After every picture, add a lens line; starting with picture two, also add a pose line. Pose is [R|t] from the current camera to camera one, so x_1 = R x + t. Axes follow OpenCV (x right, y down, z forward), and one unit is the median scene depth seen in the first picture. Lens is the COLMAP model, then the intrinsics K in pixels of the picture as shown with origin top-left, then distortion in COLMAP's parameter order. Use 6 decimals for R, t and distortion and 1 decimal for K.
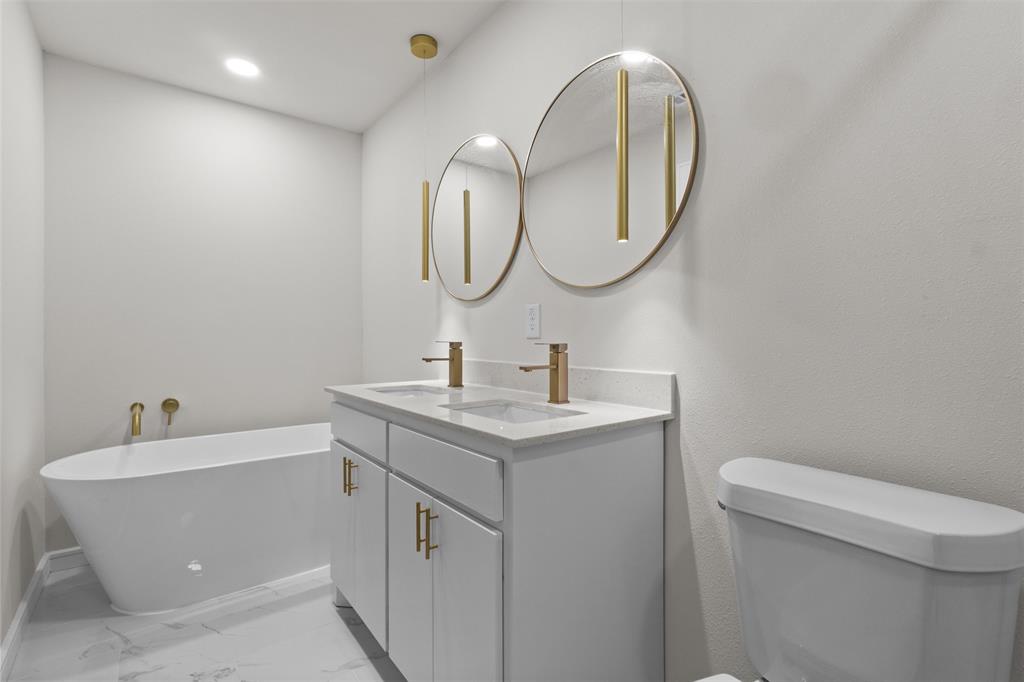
lens RADIAL K [[472.6, 0, 516.1], [0, 472.6, 338.1], [0, 0, 1]] dist [0.000581, 0.001072]
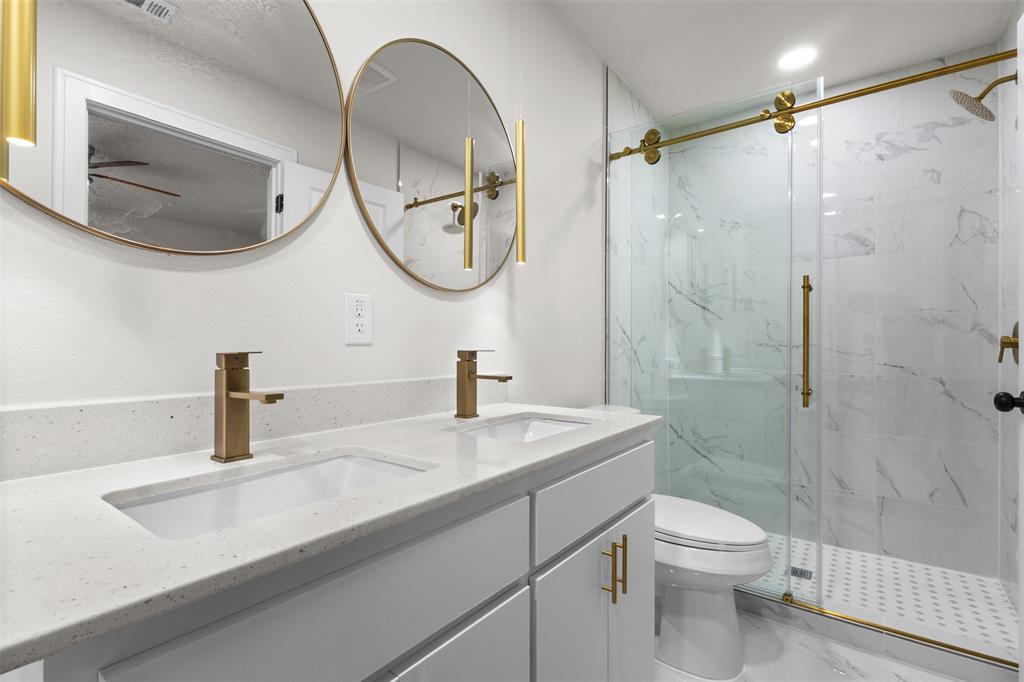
lens RADIAL K [[472.6, 0, 517.4], [0, 472.6, 342.5], [0, 0, 1]] dist [0.000581, 0.001072]
pose [[-0.244732, 0.002785, 0.969587, -0.782677], [0.010821, 0.999941, -0.000141, -0.000746], [-0.969530, 0.010457, -0.244748, 1.111803]]
